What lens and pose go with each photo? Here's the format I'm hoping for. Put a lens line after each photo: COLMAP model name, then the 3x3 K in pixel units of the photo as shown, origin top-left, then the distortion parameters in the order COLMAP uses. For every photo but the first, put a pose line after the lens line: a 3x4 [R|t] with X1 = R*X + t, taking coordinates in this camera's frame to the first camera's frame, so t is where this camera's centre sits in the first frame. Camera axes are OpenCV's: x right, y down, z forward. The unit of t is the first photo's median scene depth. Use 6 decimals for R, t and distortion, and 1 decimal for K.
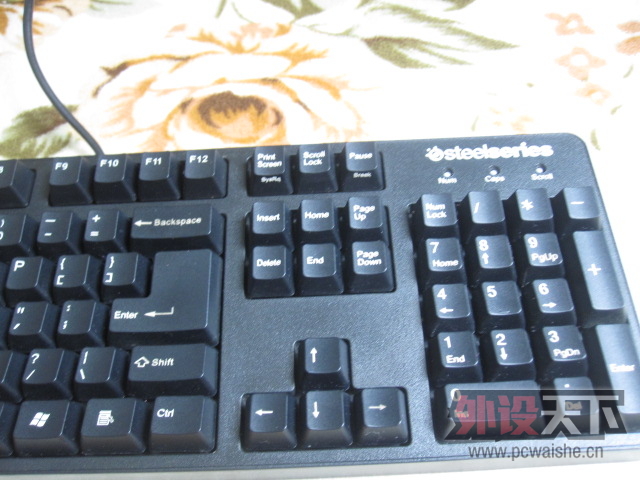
lens RADIAL K [[622.7, 0, 320.0], [0, 622.7, 240.0], [0, 0, 1]] dist [-0.075413, 0.018245]
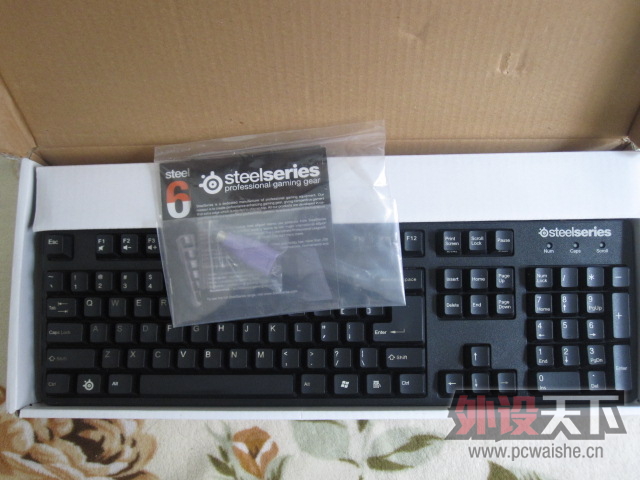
lens RADIAL K [[622.7, 0, 320.0], [0, 622.7, 240.0], [0, 0, 1]] dist [-0.075413, 0.018245]
pose [[0.999570, 0.029301, -0.000510, -0.454631], [-0.026292, 0.904313, 0.426059, -0.871969], [0.012945, -0.425863, 0.904695, -0.597864]]
